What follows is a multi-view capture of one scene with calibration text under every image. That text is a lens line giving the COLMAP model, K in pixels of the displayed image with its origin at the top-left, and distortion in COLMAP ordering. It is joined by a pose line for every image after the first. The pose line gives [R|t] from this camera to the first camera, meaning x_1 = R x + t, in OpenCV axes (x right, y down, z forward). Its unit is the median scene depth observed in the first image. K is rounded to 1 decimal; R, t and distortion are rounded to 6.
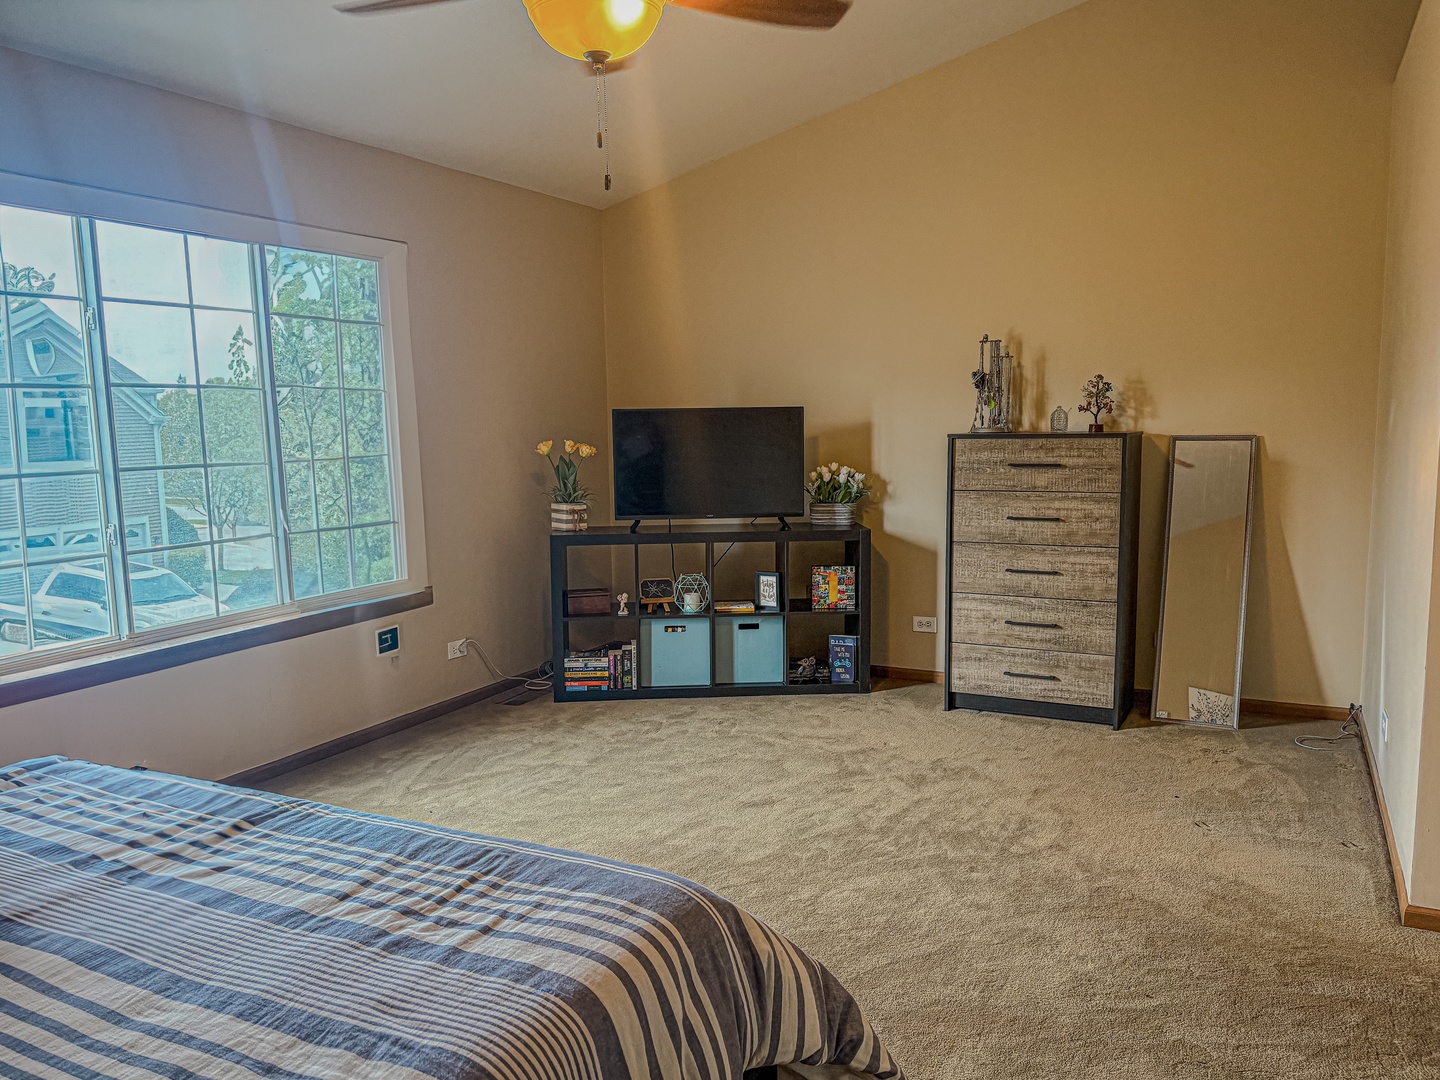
lens RADIAL K [[1148.2, 0, 720.0], [0, 1148.2, 540.0], [0, 0, 1]] dist [-0.002770, -0.000163]
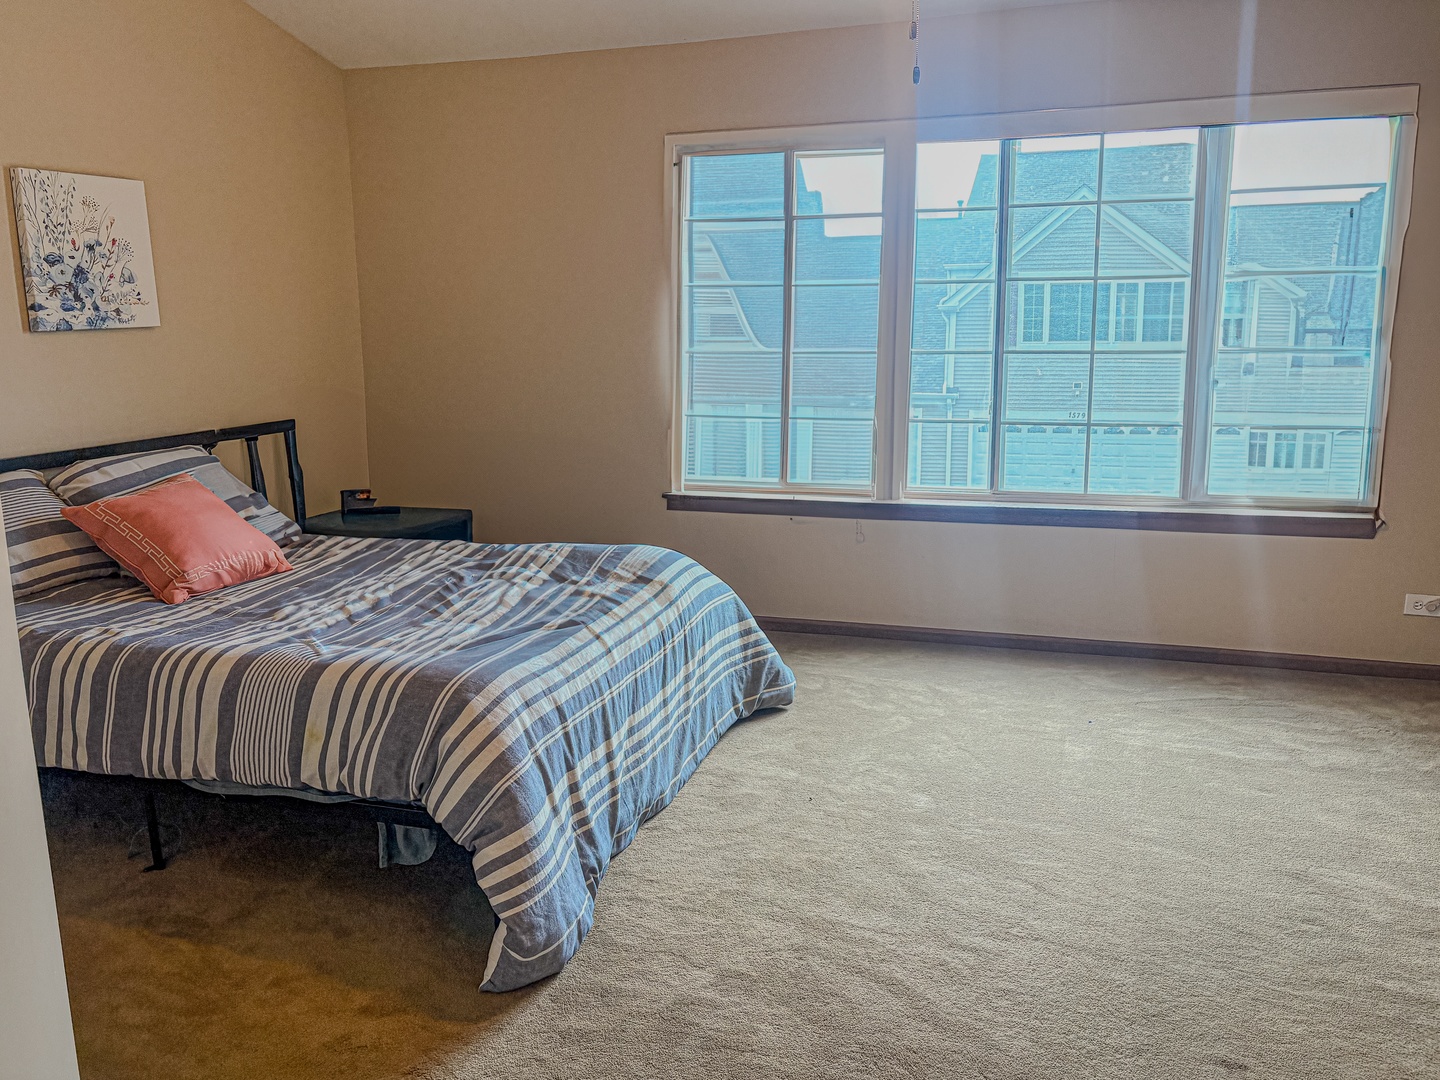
lens RADIAL K [[1148.2, 0, 720.0], [0, 1148.2, 540.0], [0, 0, 1]] dist [-0.002770, -0.000163]
pose [[0.153905, 0.222554, -0.962696, 0.574853], [-0.115008, 0.971716, 0.206253, -0.076289], [0.981370, 0.078975, 0.175148, 0.465593]]
